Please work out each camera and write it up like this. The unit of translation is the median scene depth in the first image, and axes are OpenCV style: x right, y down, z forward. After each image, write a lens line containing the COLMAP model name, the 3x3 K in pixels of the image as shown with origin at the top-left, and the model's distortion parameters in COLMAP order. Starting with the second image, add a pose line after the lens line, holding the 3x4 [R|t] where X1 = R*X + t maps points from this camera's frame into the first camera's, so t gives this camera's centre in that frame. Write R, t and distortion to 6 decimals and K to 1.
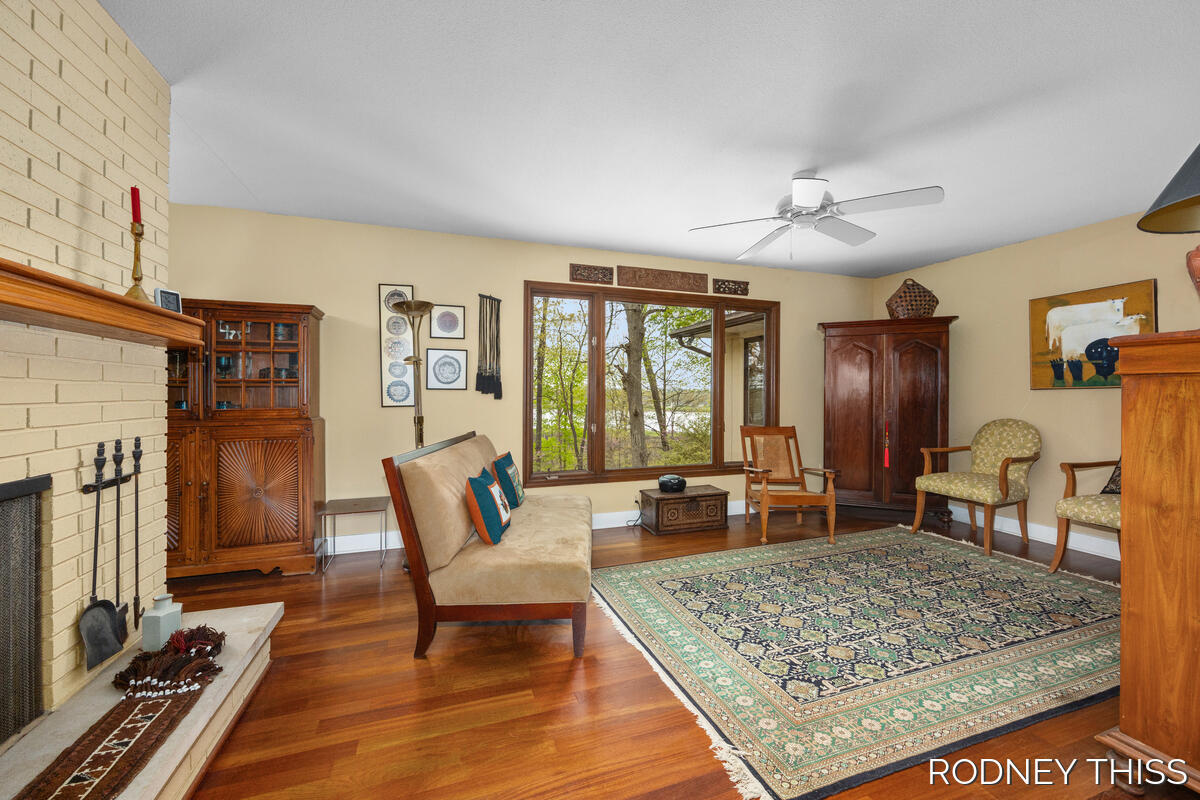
lens RADIAL K [[475.0, 0, 603.2], [0, 475.0, 394.2], [0, 0, 1]] dist [-0.010272, -0.000142]
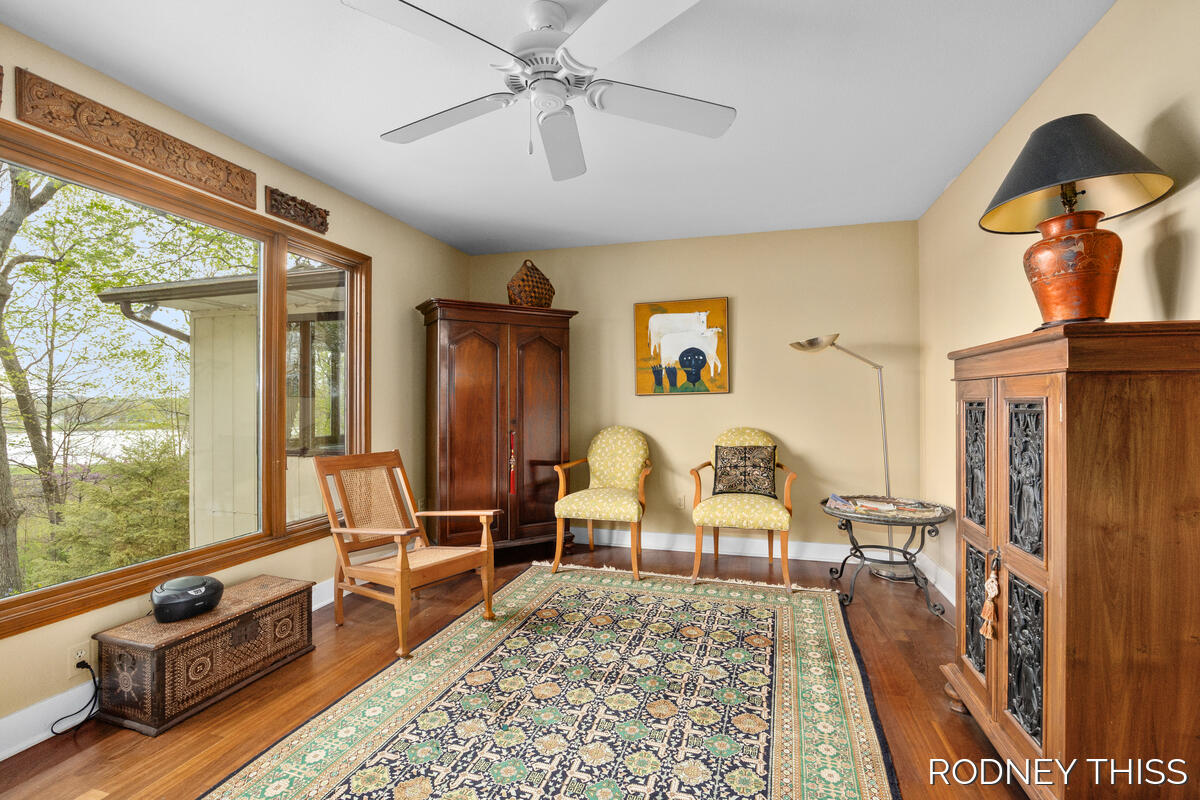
lens RADIAL K [[541.7, 0, 598.8], [0, 541.7, 400.5], [0, 0, 1]] dist [-0.005611, -0.003195]
pose [[0.590968, -0.000821, 0.806694, -0.050780], [0.004208, 0.999989, -0.002065, 0.003108], [-0.806684, 0.004614, 0.590965, 0.438597]]
